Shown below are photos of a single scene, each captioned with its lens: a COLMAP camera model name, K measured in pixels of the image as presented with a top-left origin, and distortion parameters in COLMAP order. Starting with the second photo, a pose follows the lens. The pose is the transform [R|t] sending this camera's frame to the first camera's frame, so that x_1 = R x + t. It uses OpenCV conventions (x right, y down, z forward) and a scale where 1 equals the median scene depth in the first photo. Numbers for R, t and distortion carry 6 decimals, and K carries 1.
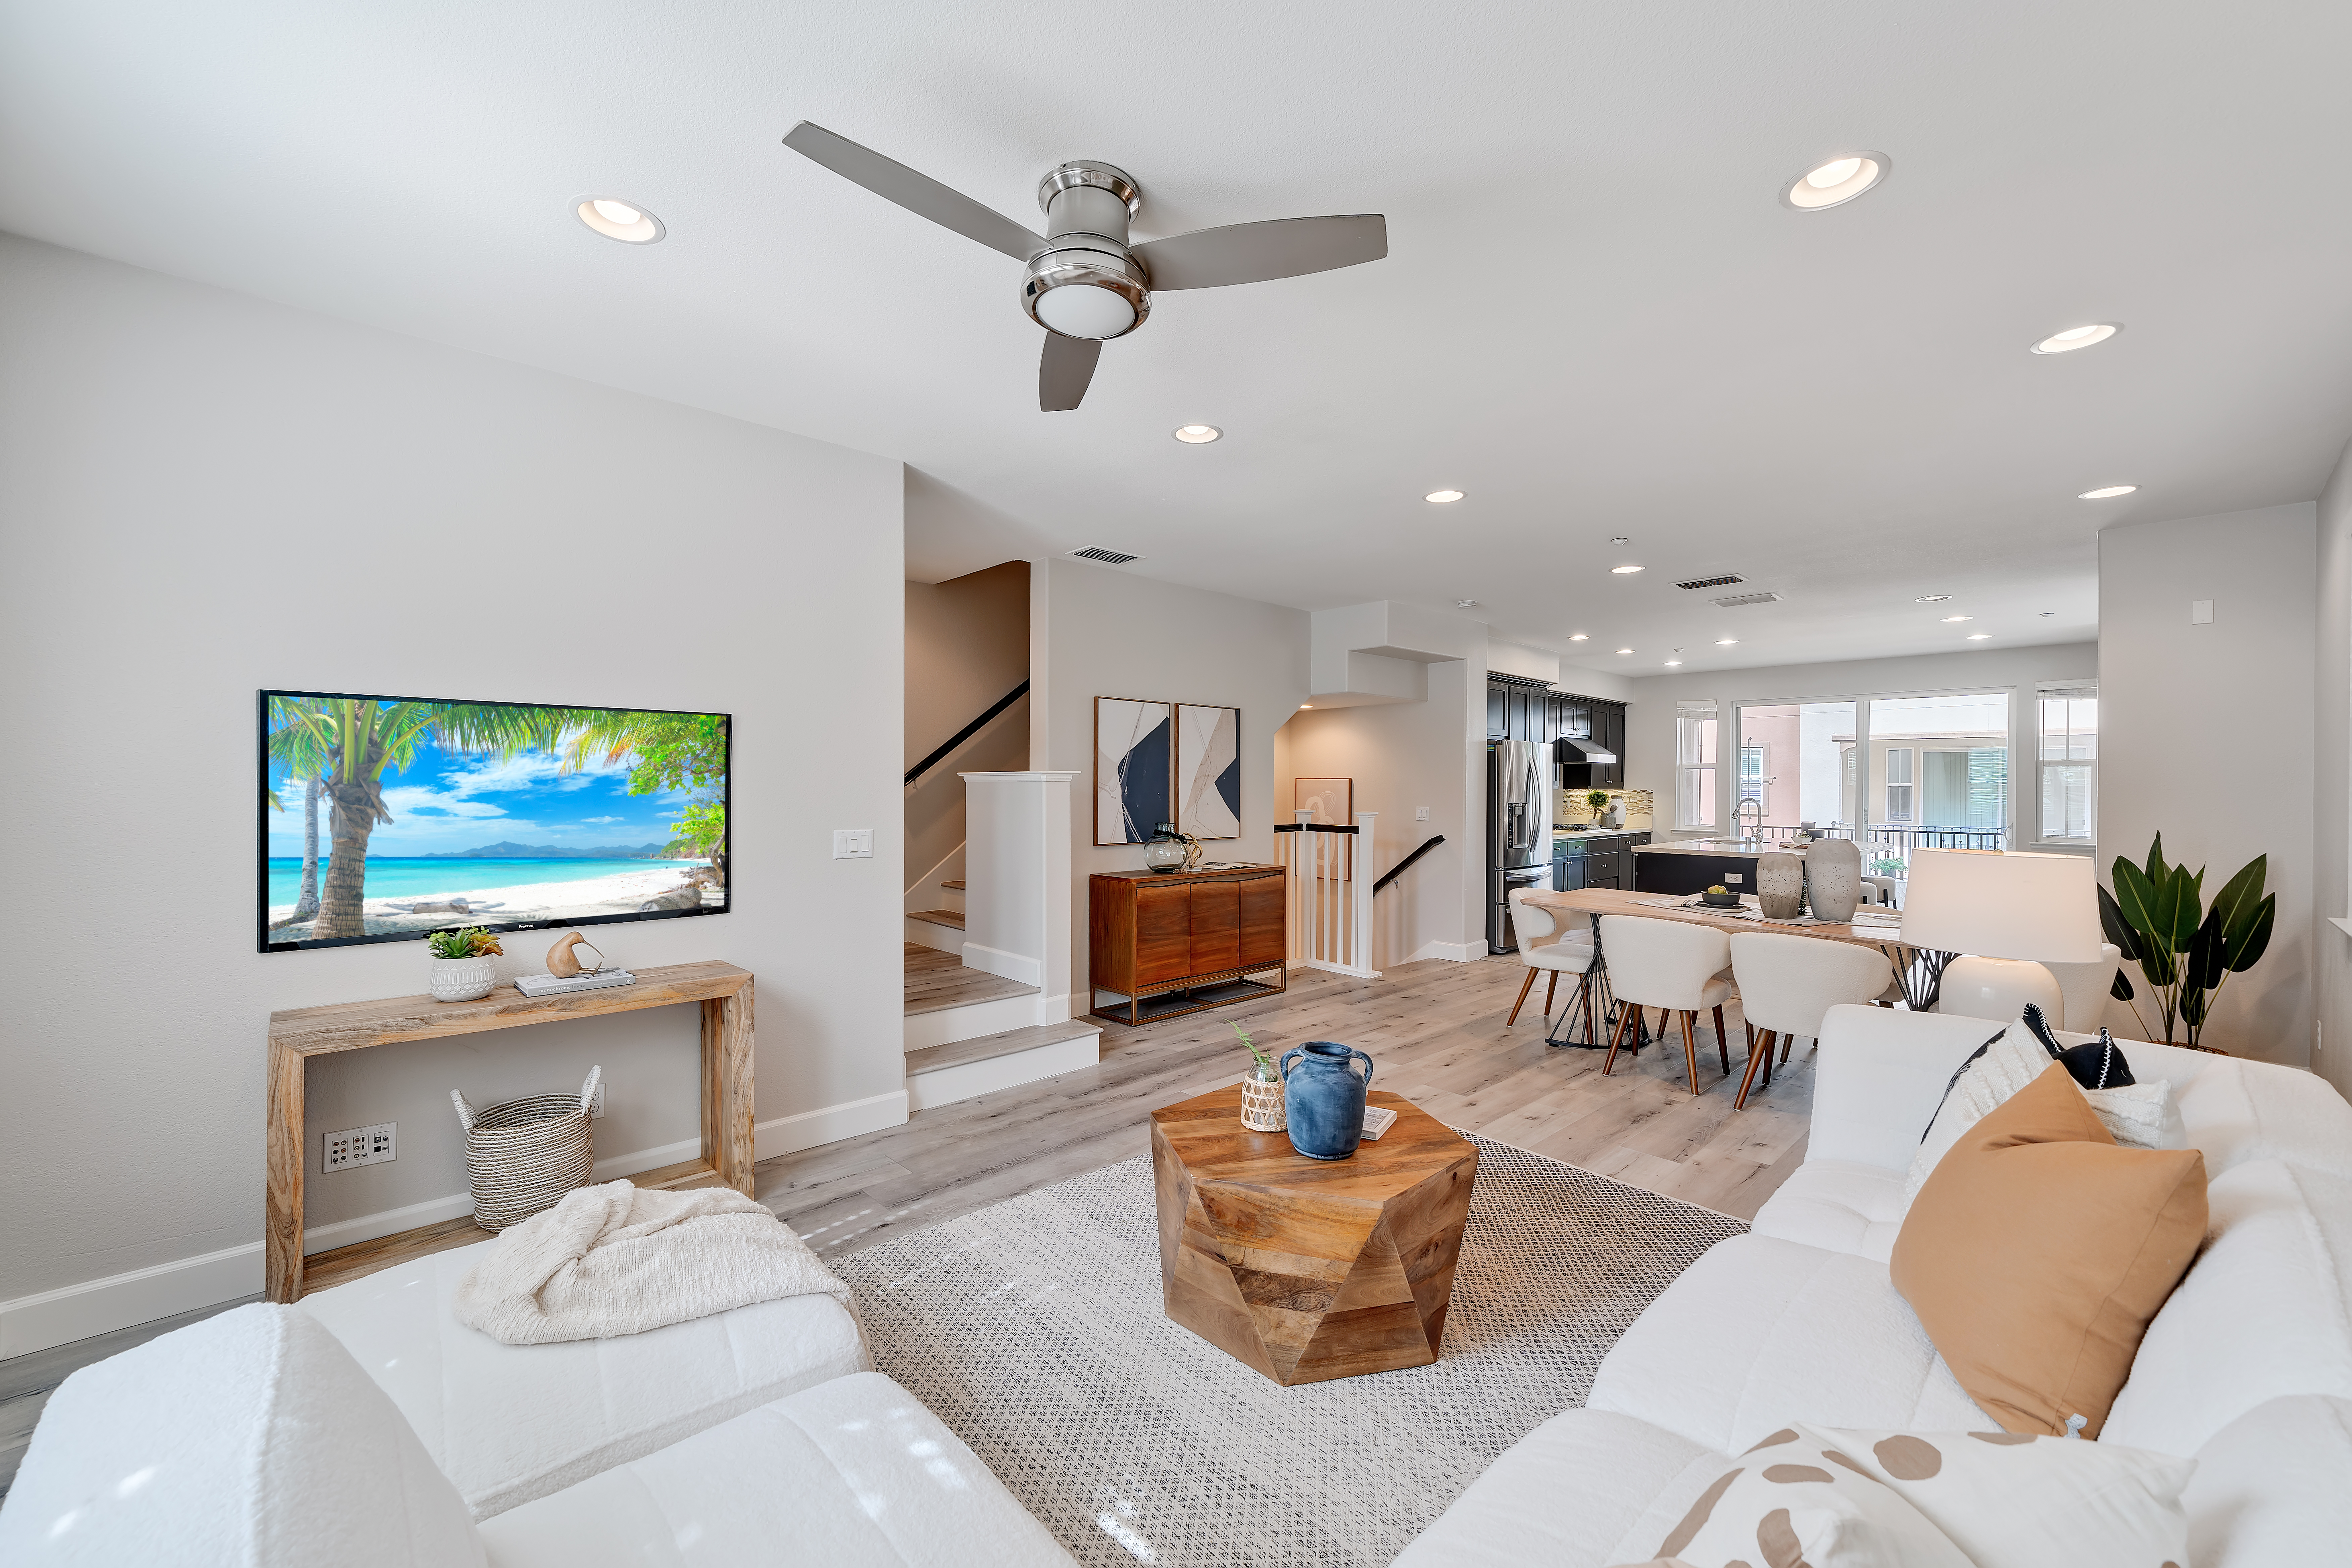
lens RADIAL K [[941.3, 0, 1164.0], [0, 941.3, 787.7], [0, 0, 1]] dist [0.001412, 0.000195]
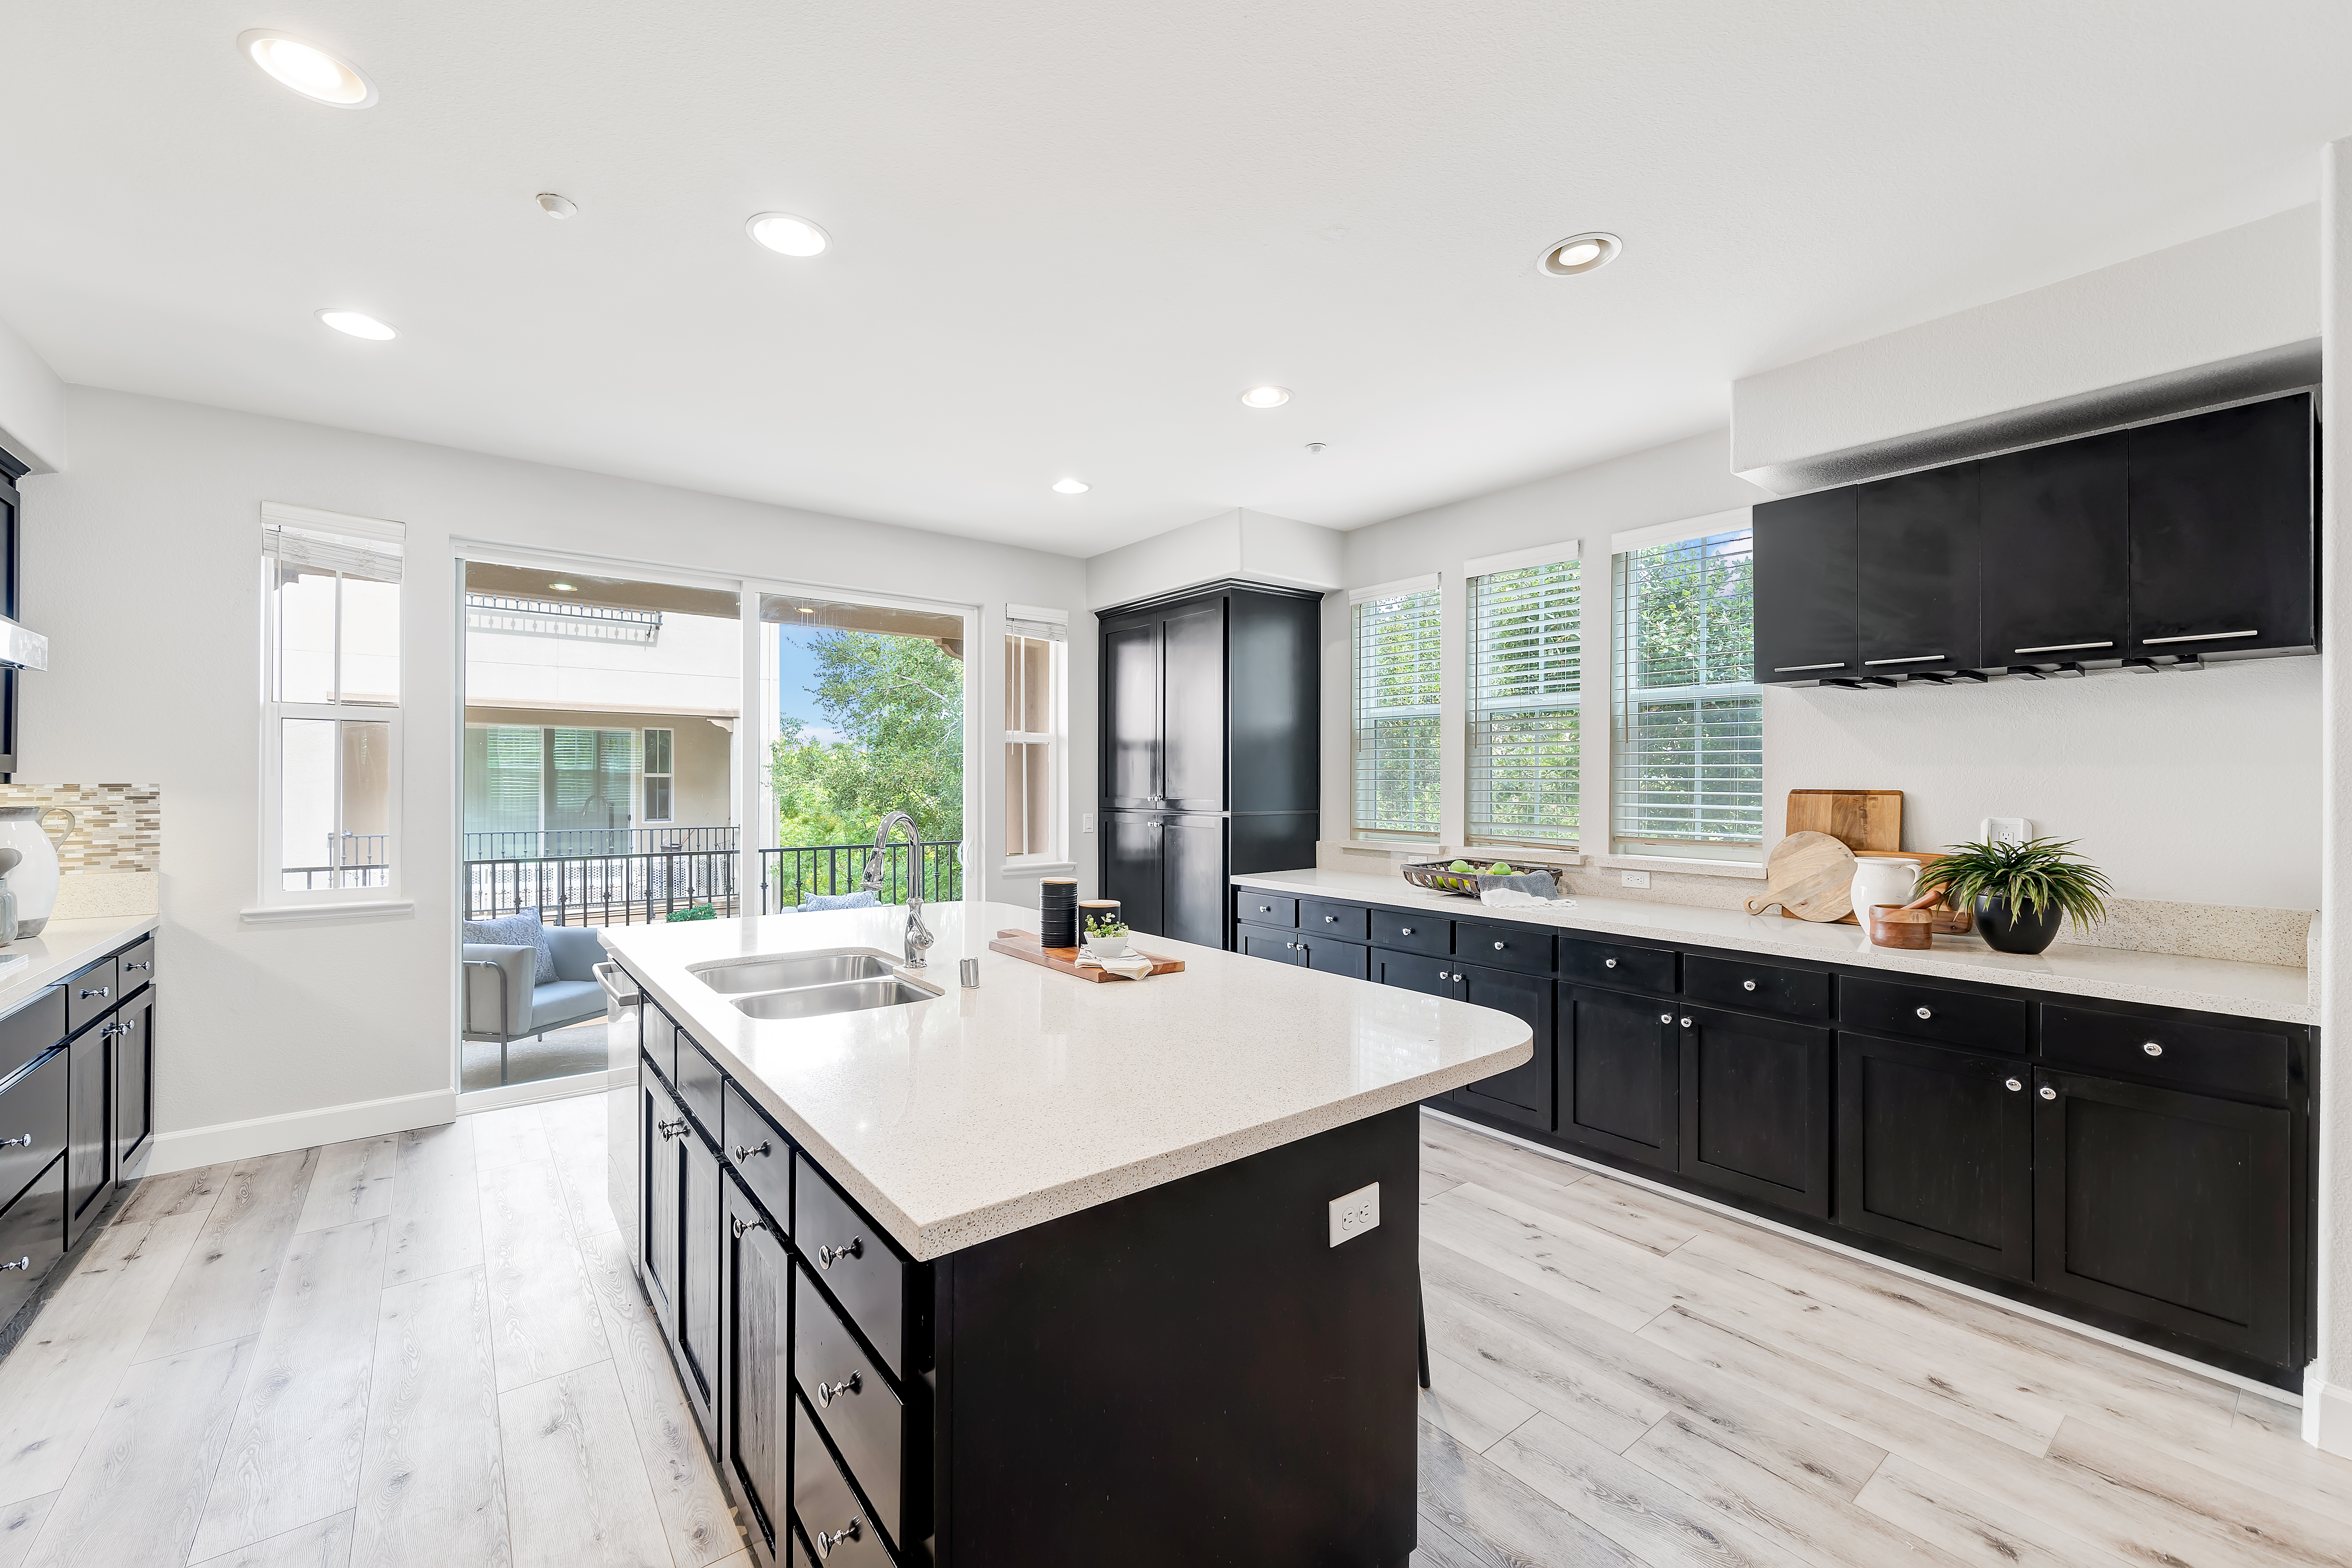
lens RADIAL K [[941.3, 0, 1164.0], [0, 941.3, 787.7], [0, 0, 1]] dist [0.001412, 0.000195]
pose [[0.098482, -0.010930, 0.995079, 0.363013], [-0.000918, 0.999938, 0.011074, -0.000116], [-0.995138, -0.002004, 0.098466, 0.929801]]
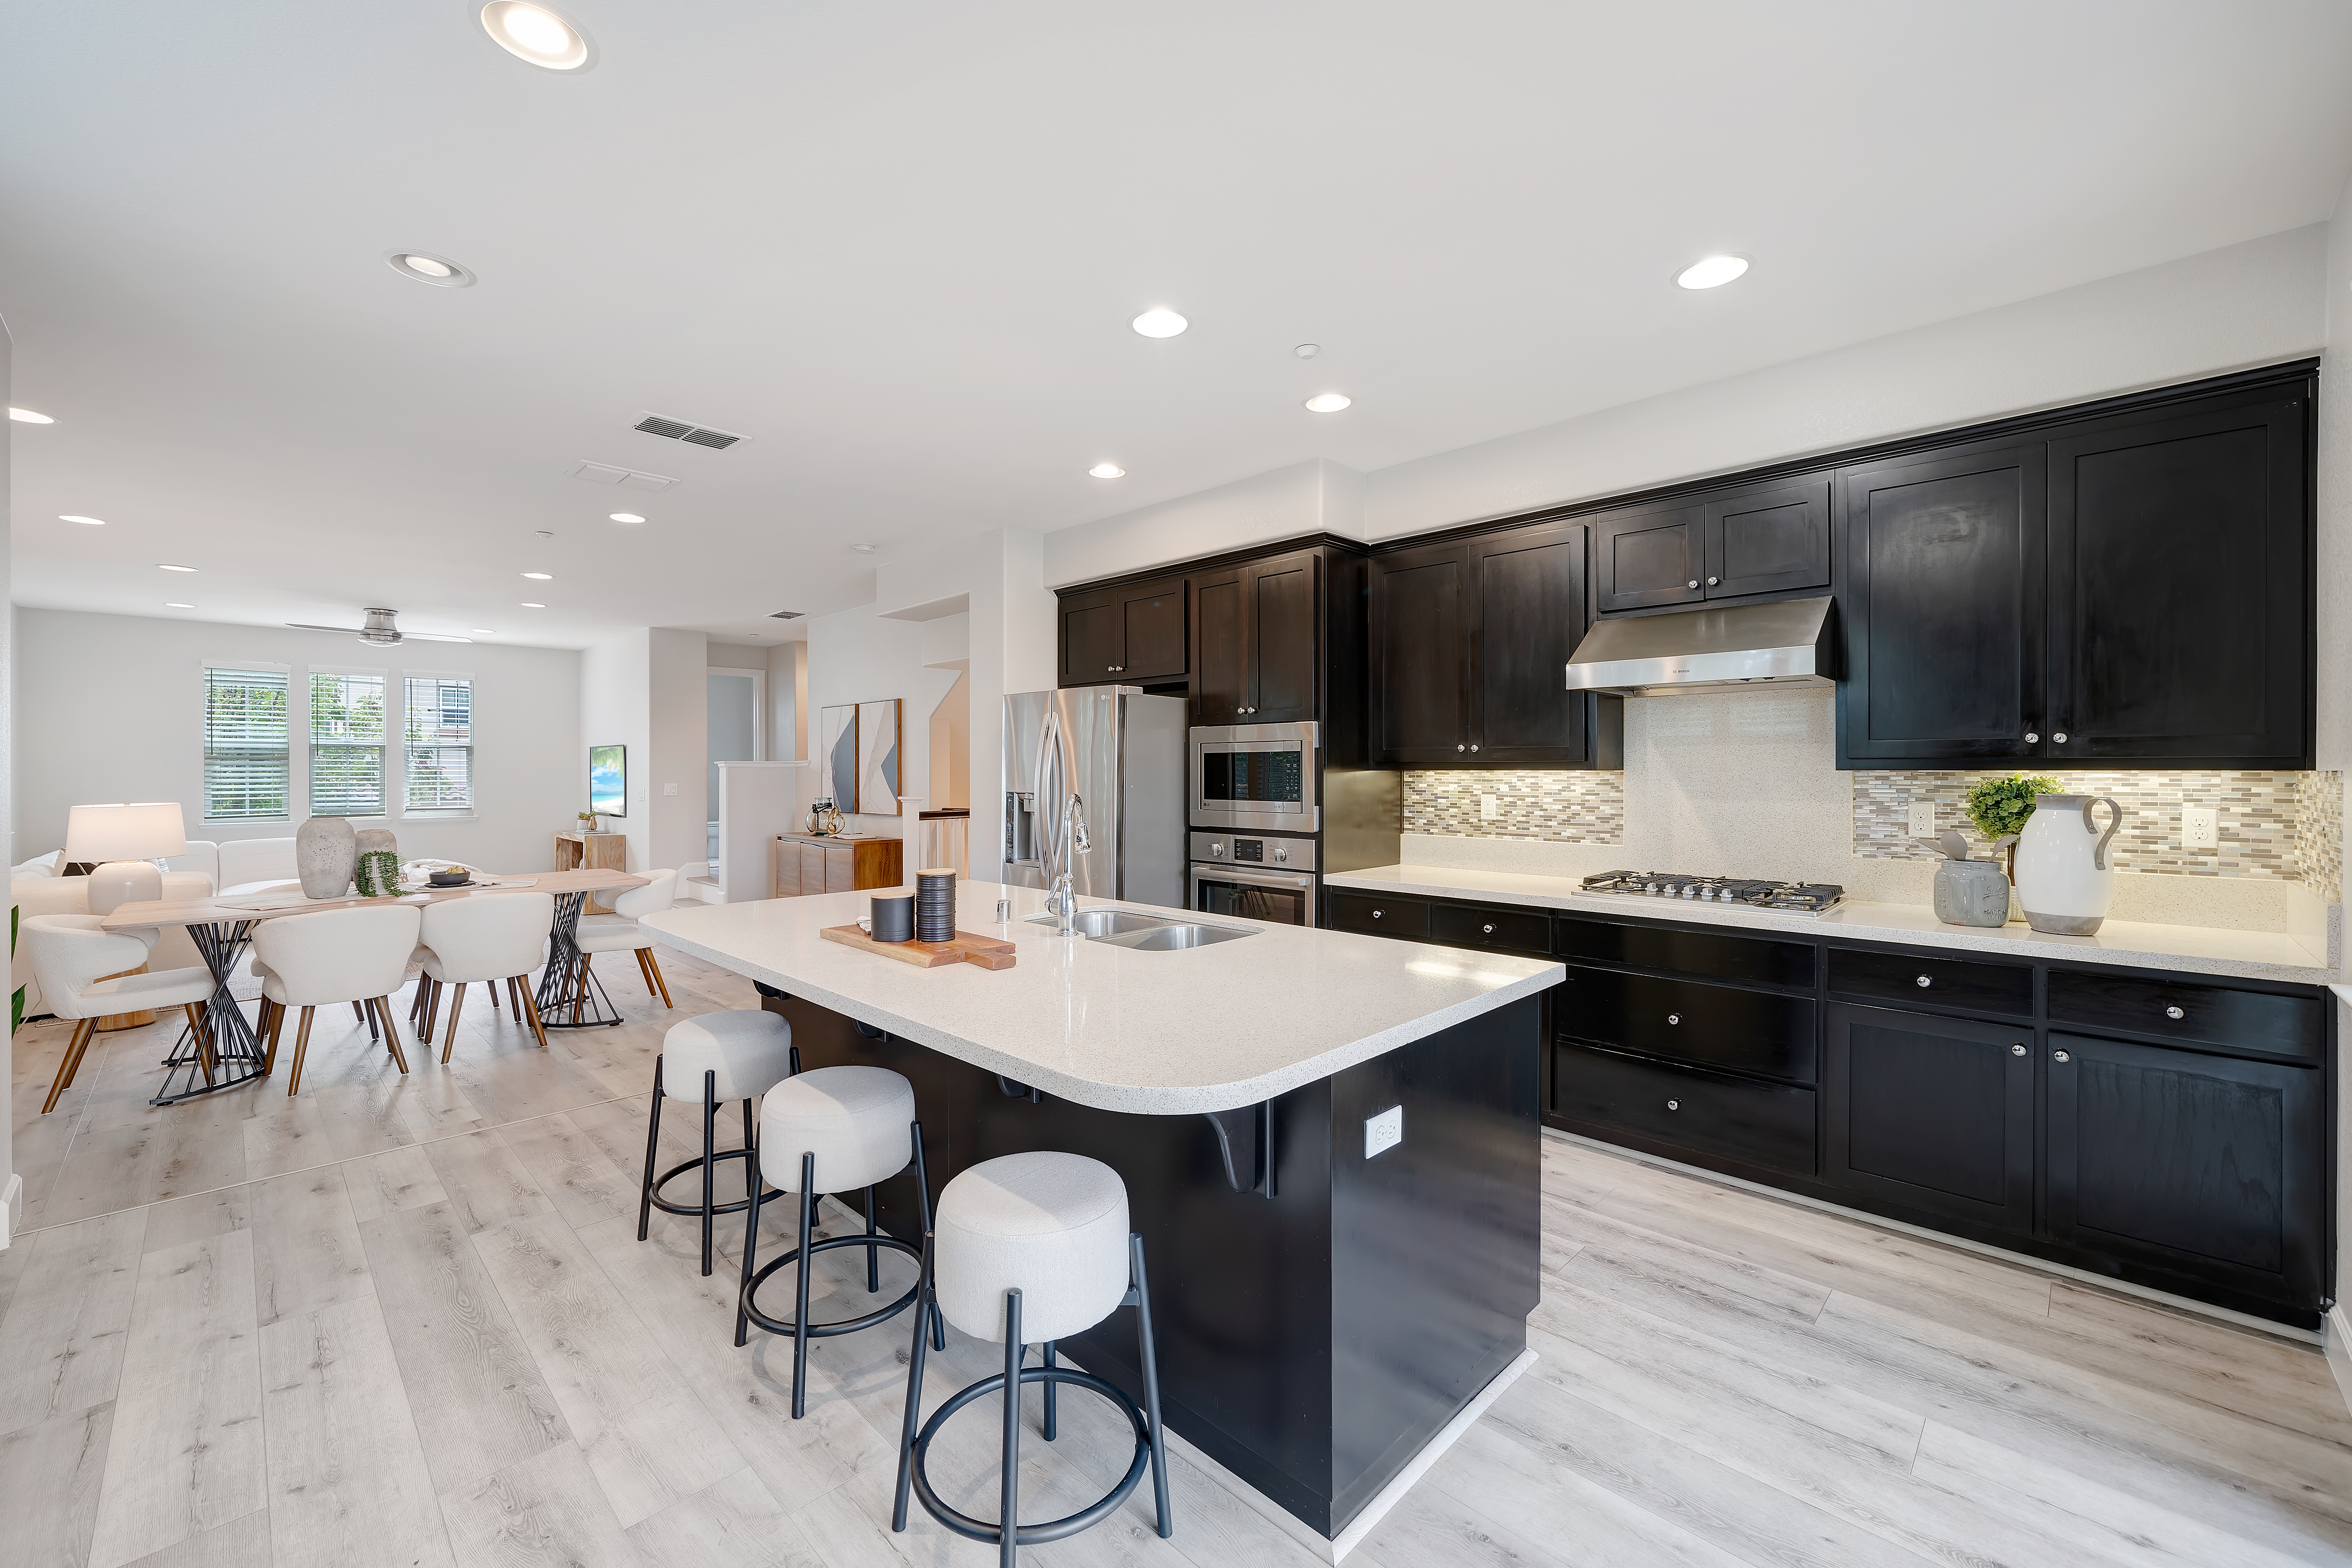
lens RADIAL K [[965.2, 0, 1129.7], [0, 965.2, 770.8], [0, 0, 1]] dist [-0.000312, -0.000148]
pose [[0.000240, -0.008751, -0.999962, 0.997806], [0.000188, 0.999962, -0.008751, 0.006034], [1.000000, -0.000186, 0.000242, 1.061073]]
